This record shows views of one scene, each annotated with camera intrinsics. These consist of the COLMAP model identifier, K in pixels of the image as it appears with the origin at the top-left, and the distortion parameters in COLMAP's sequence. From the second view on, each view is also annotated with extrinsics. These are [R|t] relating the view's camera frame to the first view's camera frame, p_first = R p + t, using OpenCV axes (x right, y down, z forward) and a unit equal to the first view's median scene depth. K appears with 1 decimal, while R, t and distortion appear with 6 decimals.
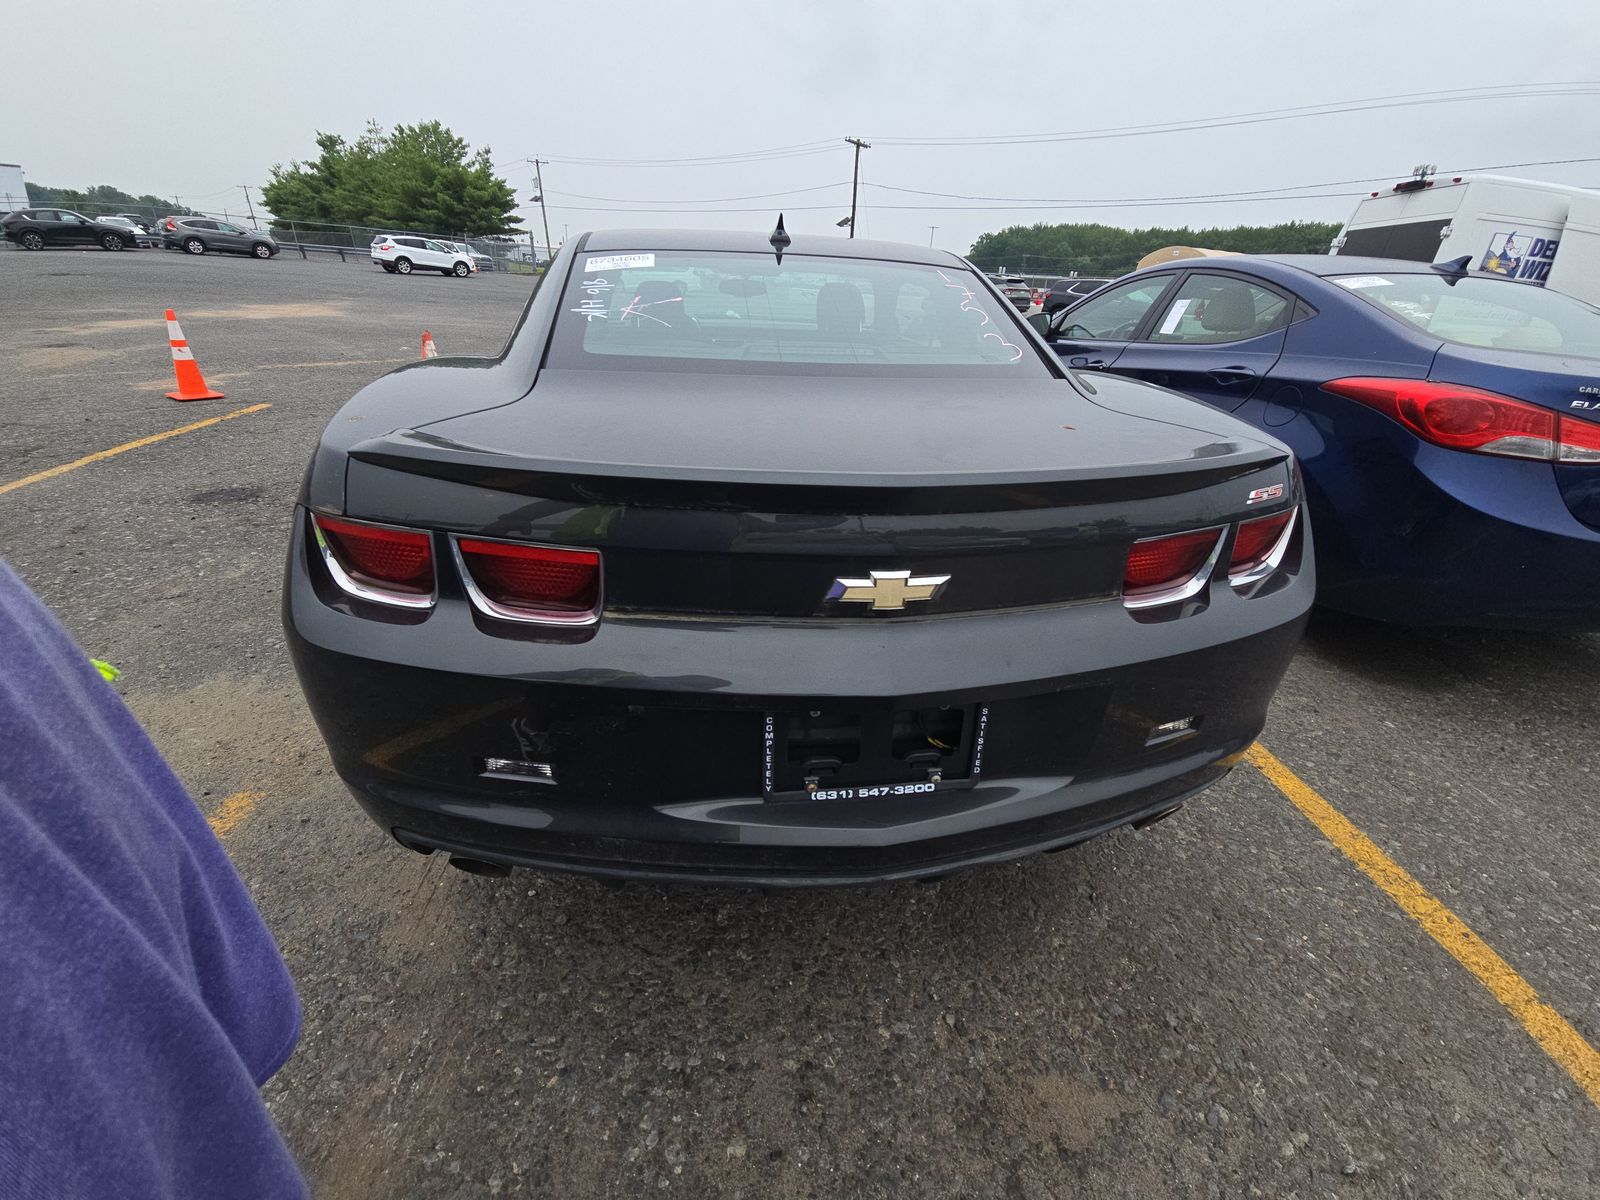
lens RADIAL K [[658.2, 0, 805.1], [0, 658.2, 572.7], [0, 0, 1]] dist [0.013851, -0.008807]
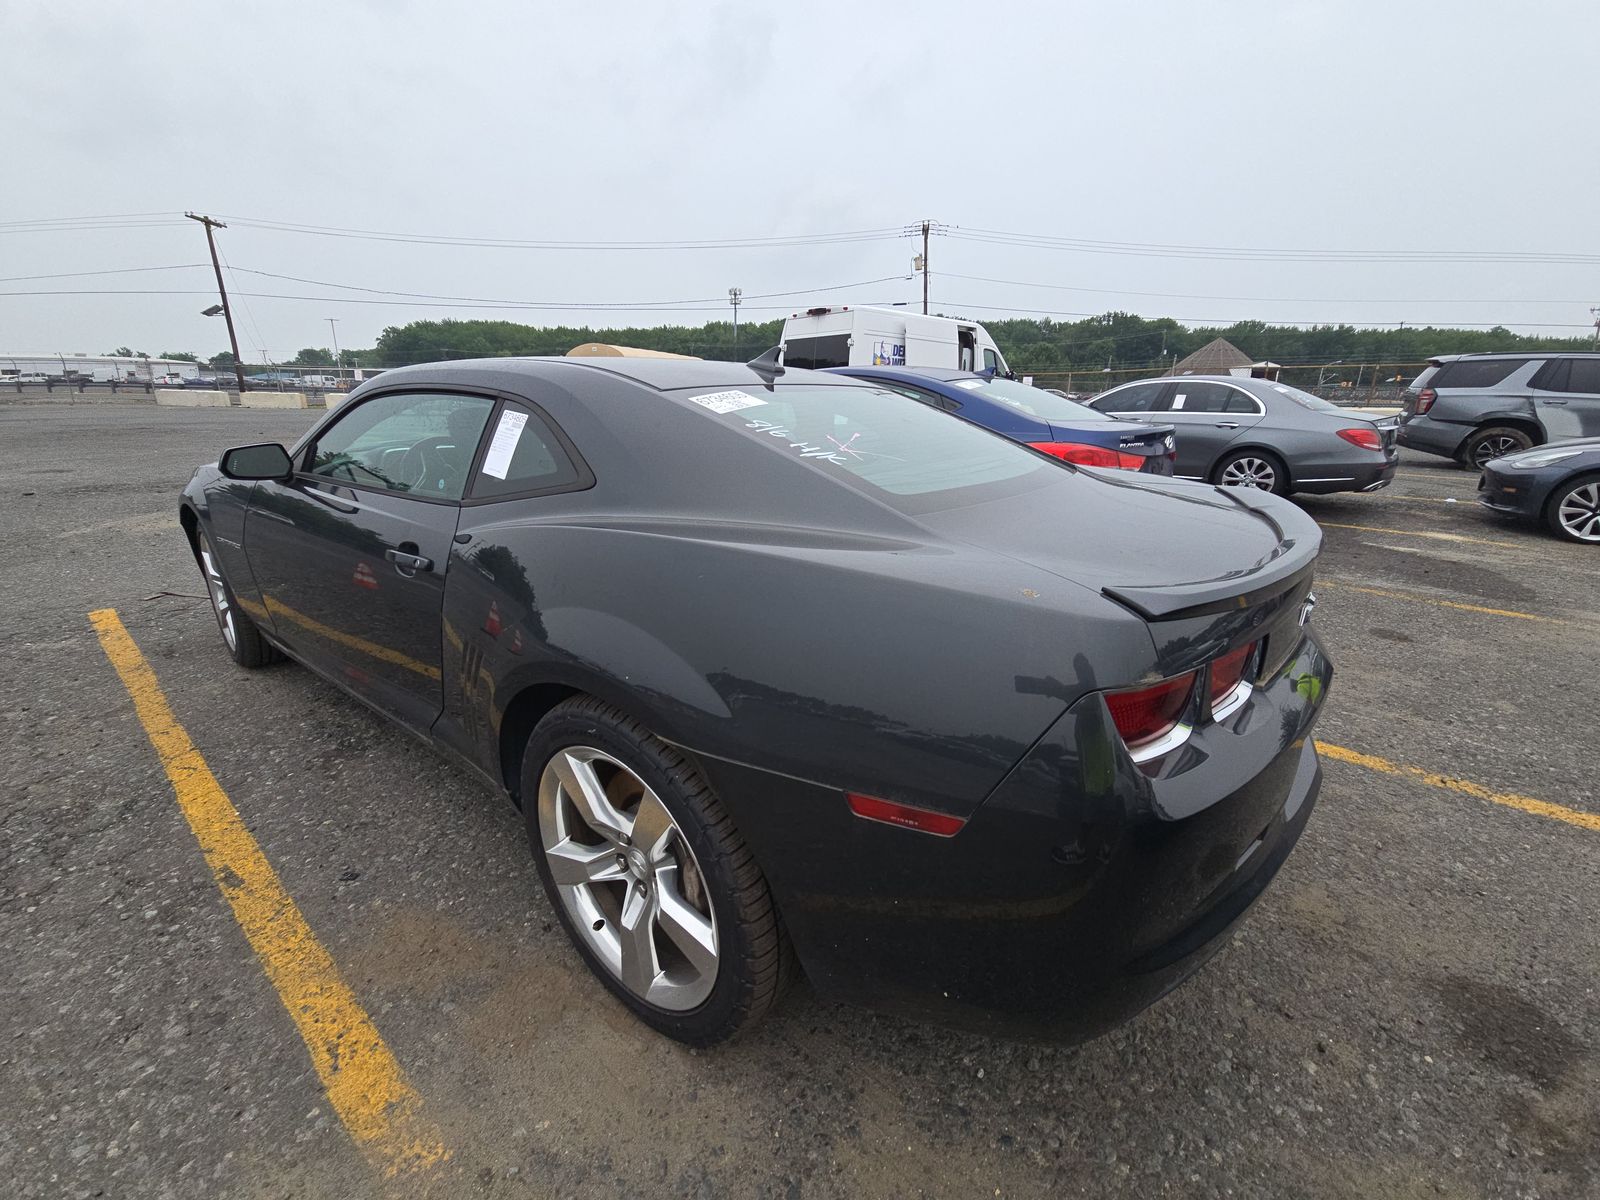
lens RADIAL K [[641.0, 0, 796.5], [0, 641.0, 570.3], [0, 0, 1]] dist [0.053080, -0.028189]
pose [[0.716092, -0.228761, 0.659455, -0.200744], [0.306038, 0.952017, -0.002073, -0.047830], [-0.627339, 0.203303, 0.751741, 0.067213]]
